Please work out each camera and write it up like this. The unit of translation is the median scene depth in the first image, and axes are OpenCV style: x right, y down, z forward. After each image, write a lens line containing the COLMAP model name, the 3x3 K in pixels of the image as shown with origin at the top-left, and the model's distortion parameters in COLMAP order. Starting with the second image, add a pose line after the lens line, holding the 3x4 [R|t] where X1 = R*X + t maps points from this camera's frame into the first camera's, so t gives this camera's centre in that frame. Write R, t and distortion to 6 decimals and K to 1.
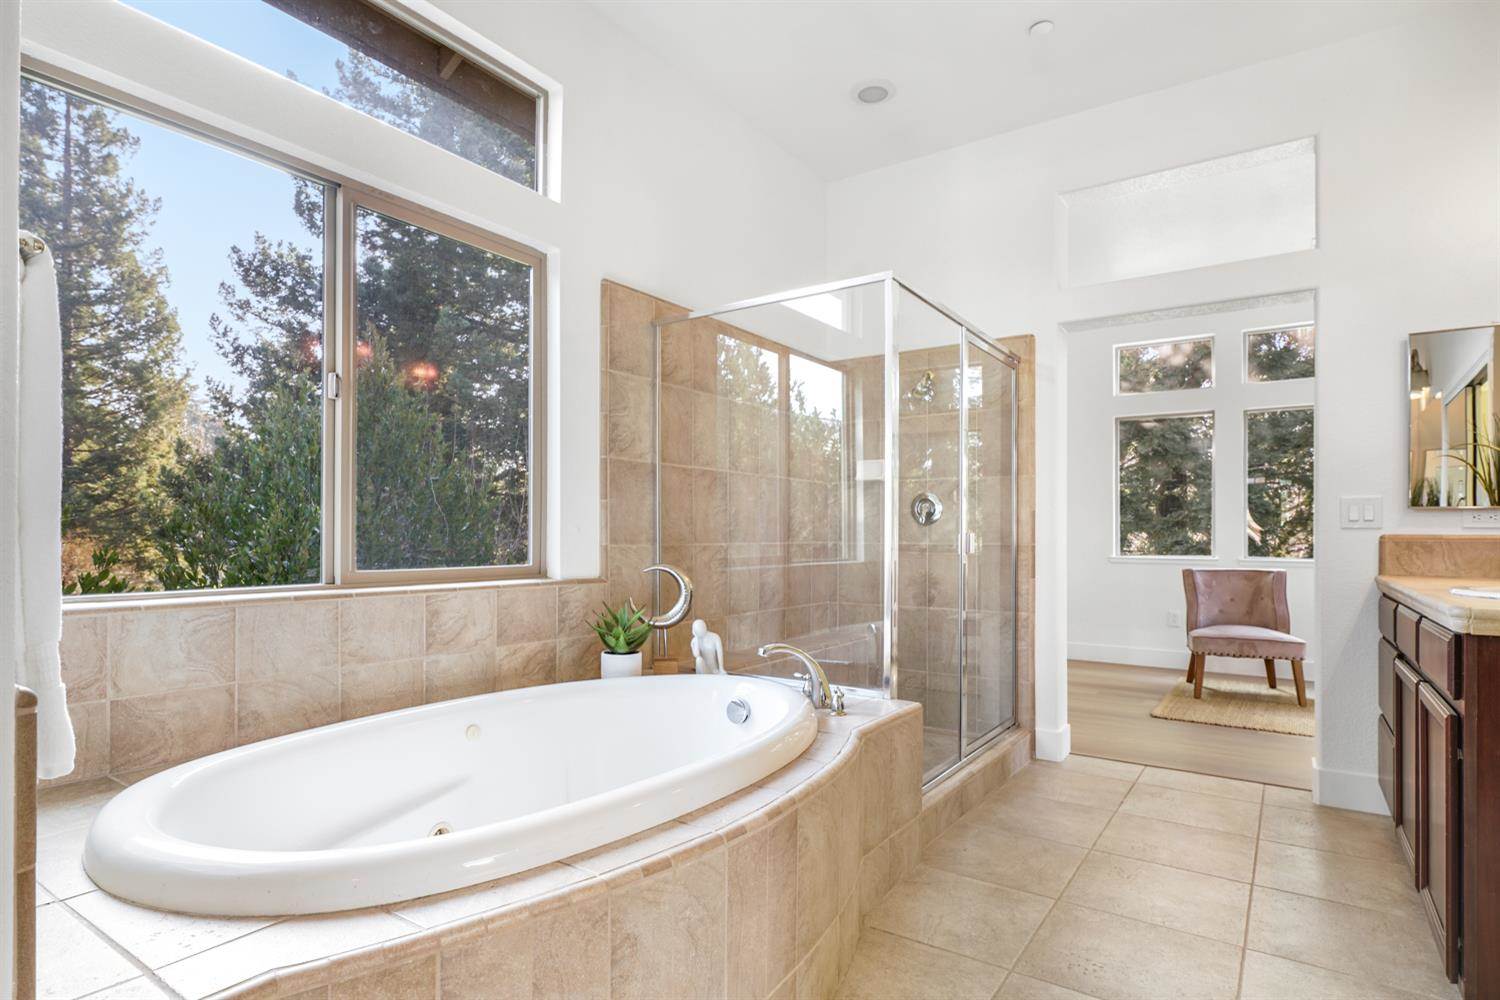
lens RADIAL K [[790.2, 0, 748.0], [0, 790.2, 529.2], [0, 0, 1]] dist [-0.000412, -0.000359]
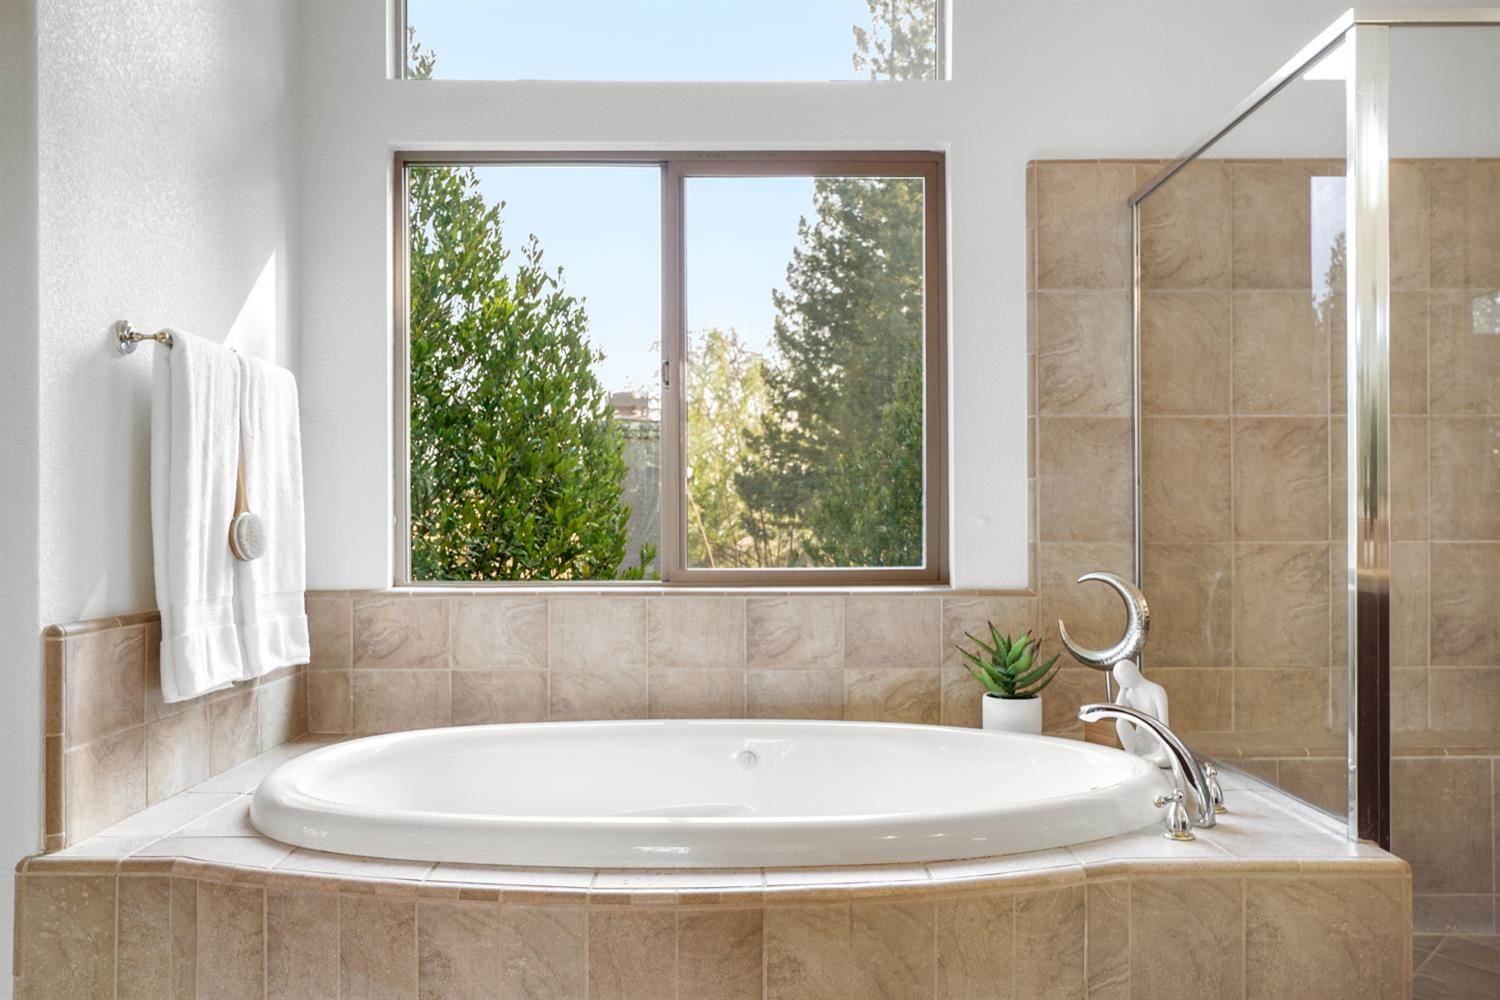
lens RADIAL K [[1127.0, 0, 750.2], [0, 1127.0, 529.1], [0, 0, 1]] dist [-0.005398, 0.004973]
pose [[0.580493, -0.006794, -0.814237, 0.622615], [0.011311, 0.999936, -0.000280, 0.006863], [0.814187, -0.009047, 0.580532, 0.282429]]
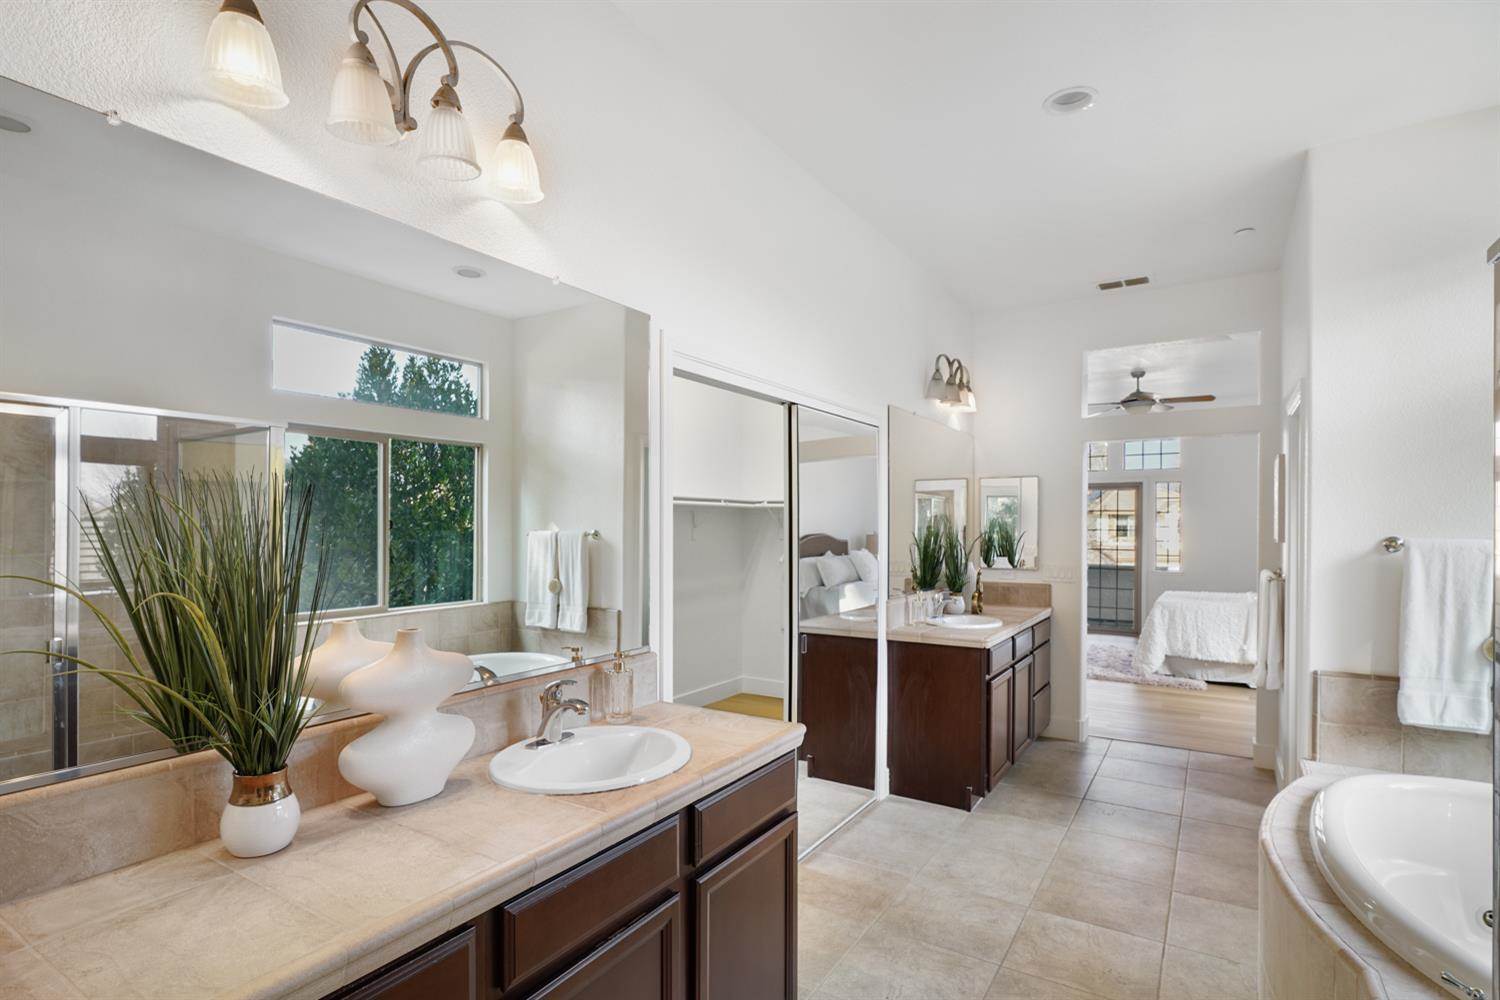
lens RADIAL K [[749.1, 0, 712.9], [0, 749.1, 529.7], [0, 0, 1]] dist [-0.001083, -0.000137]
pose [[-0.999914, -0.005225, -0.012025, 0.760588], [-0.005180, 0.999980, -0.003723, -0.166919], [0.012044, -0.003660, -0.999921, 1.644101]]
